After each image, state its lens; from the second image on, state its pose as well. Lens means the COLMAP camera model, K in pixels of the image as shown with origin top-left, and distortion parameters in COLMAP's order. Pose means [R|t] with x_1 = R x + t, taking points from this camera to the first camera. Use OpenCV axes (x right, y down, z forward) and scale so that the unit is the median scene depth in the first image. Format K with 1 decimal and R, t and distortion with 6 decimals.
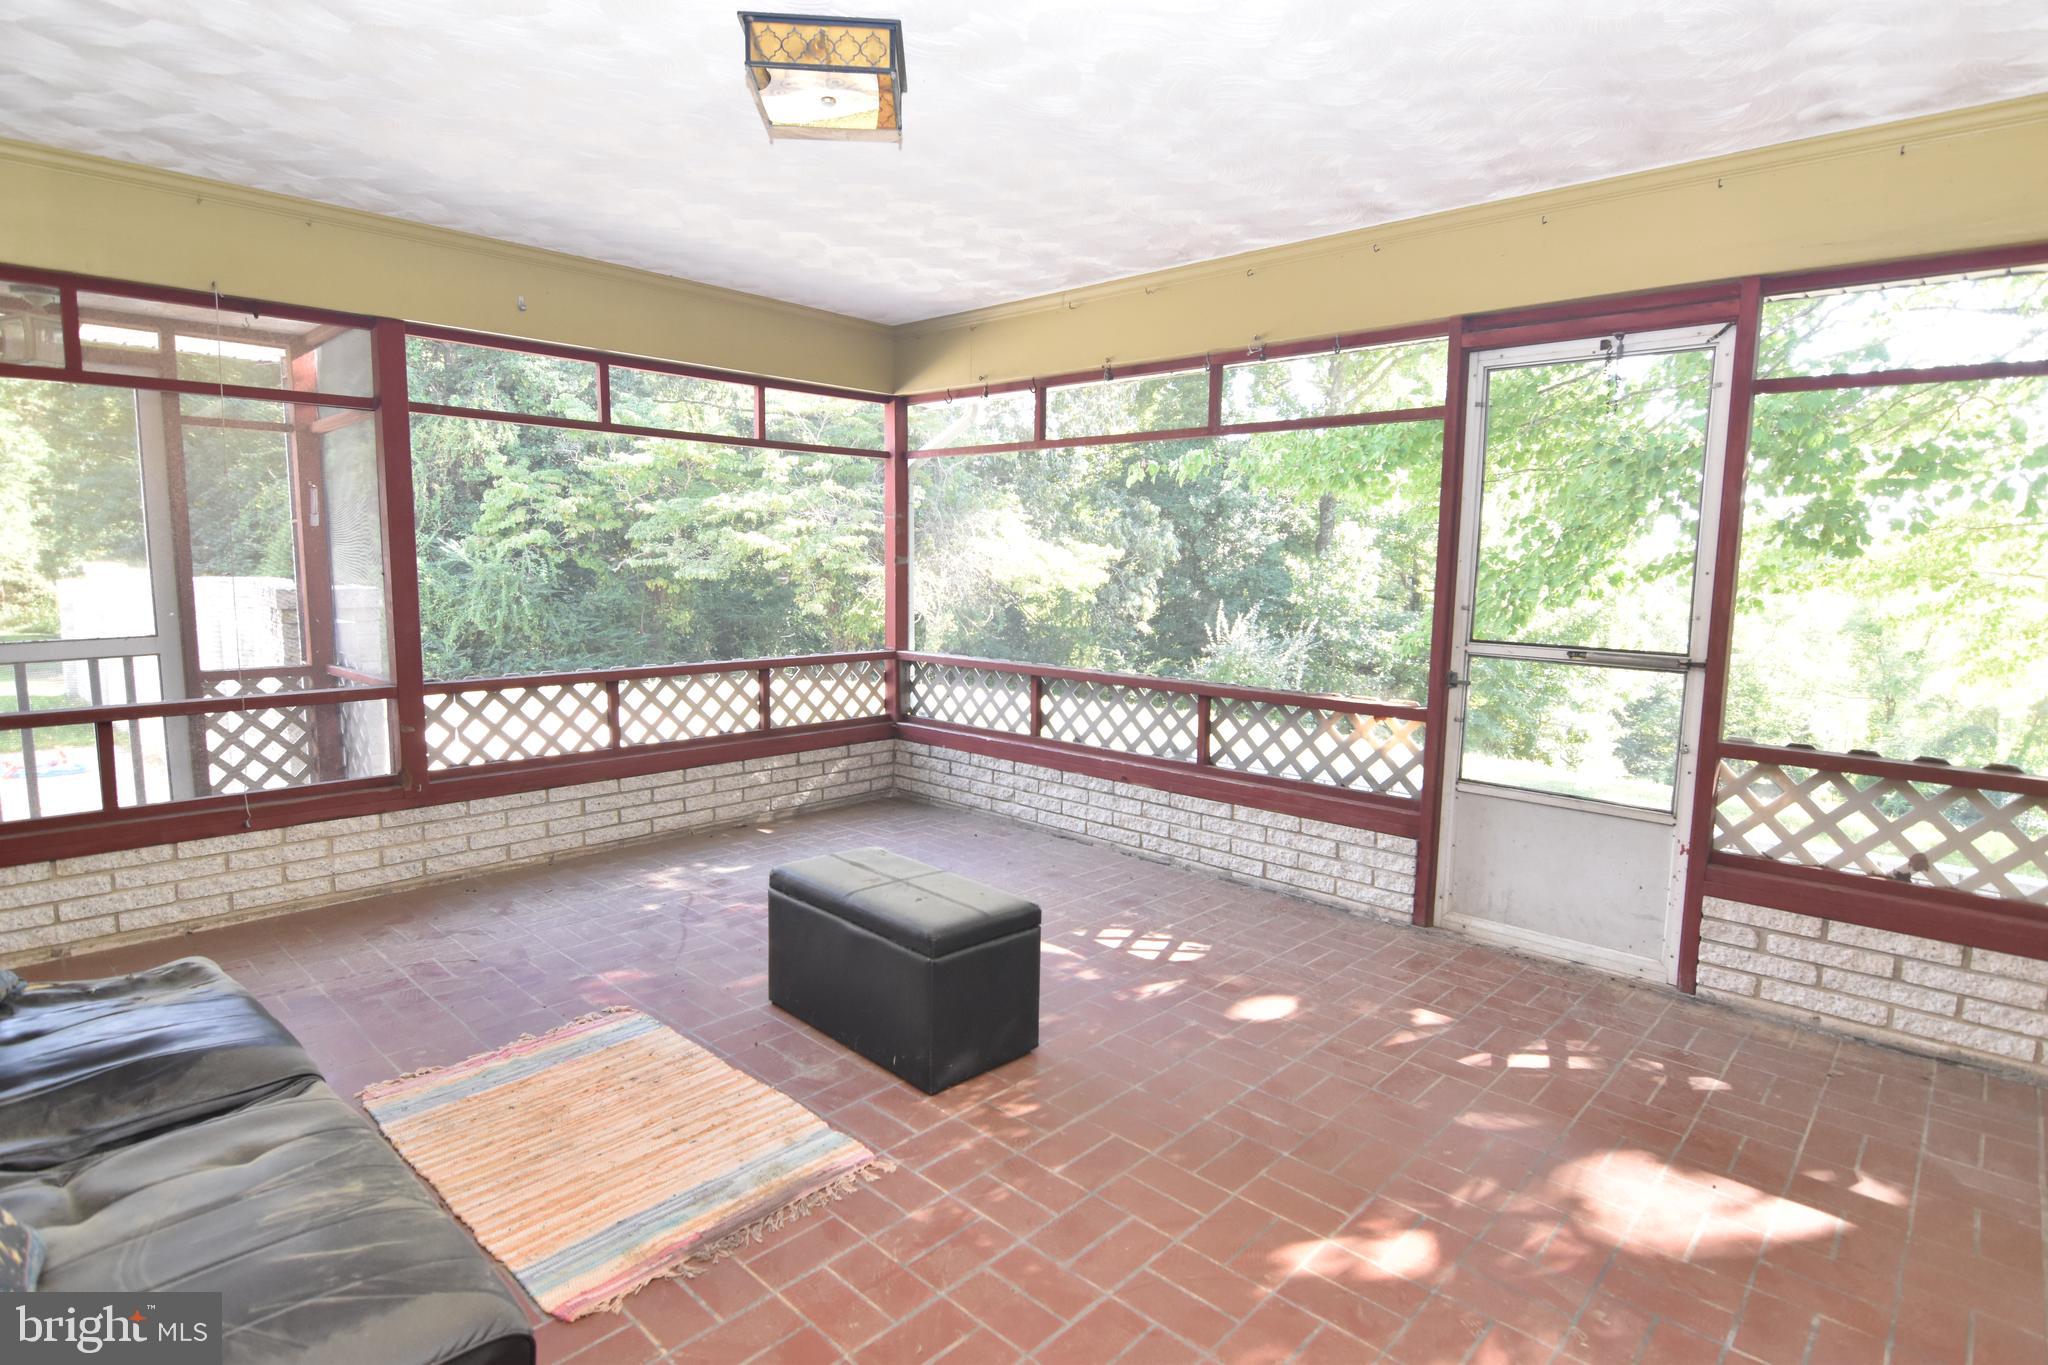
lens RADIAL K [[1077.7, 0, 1049.3], [0, 1077.7, 683.5], [0, 0, 1]] dist [-0.015574, -0.000368]
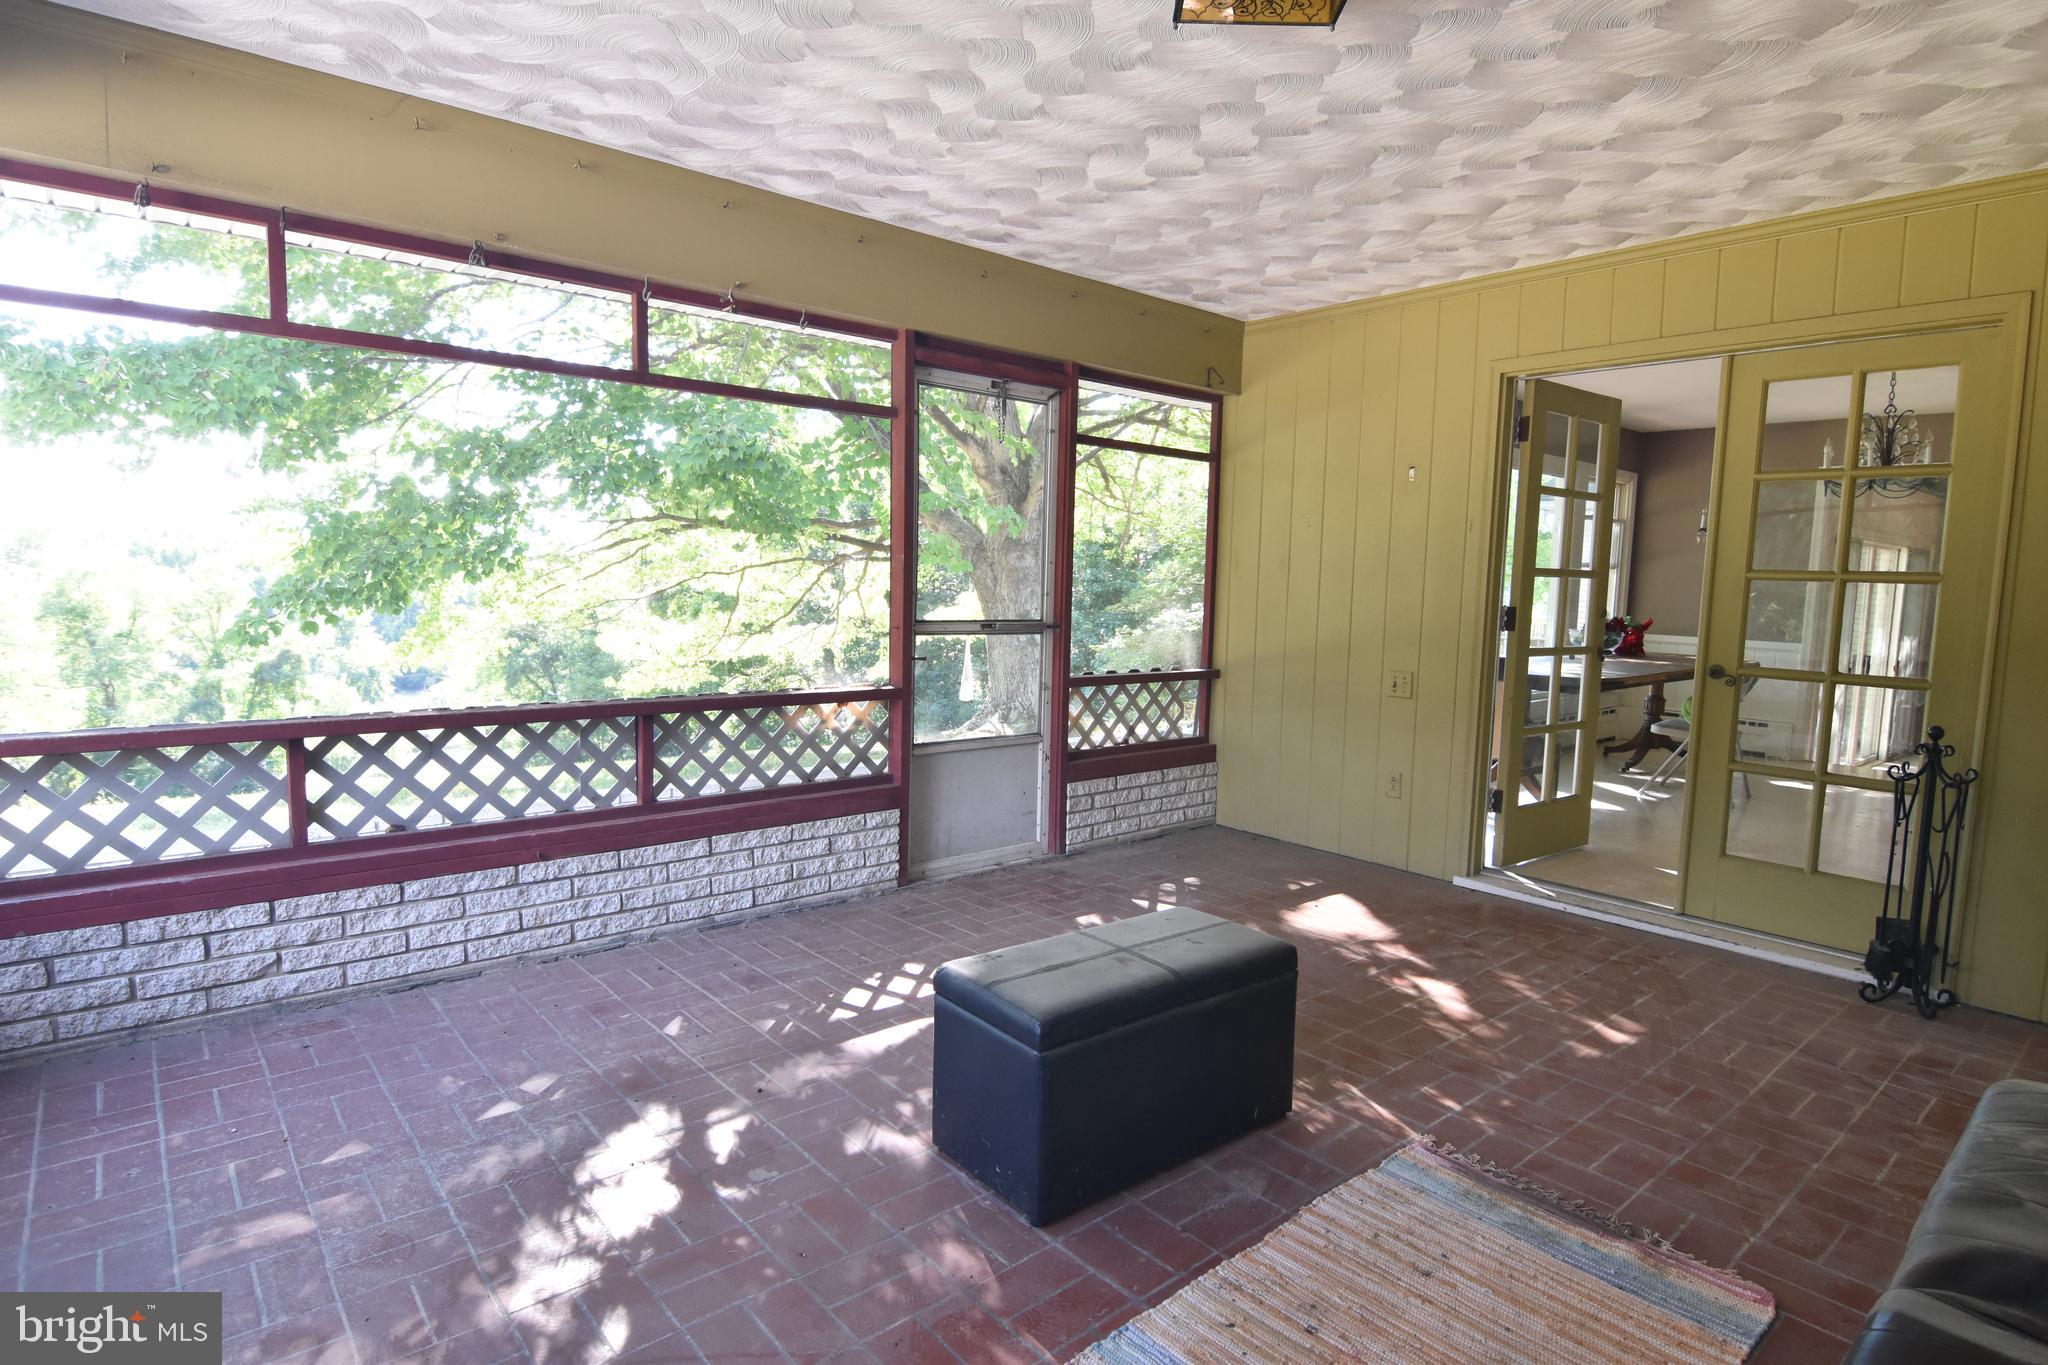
lens RADIAL K [[1083.3, 0, 1031.9], [0, 1083.3, 686.3], [0, 0, 1]] dist [-0.003123, -0.013033]
pose [[0.103339, -0.114566, 0.988026, -0.659738], [0.092414, 0.990153, 0.105147, -0.073137], [-0.990344, 0.080442, 0.112909, 0.688789]]
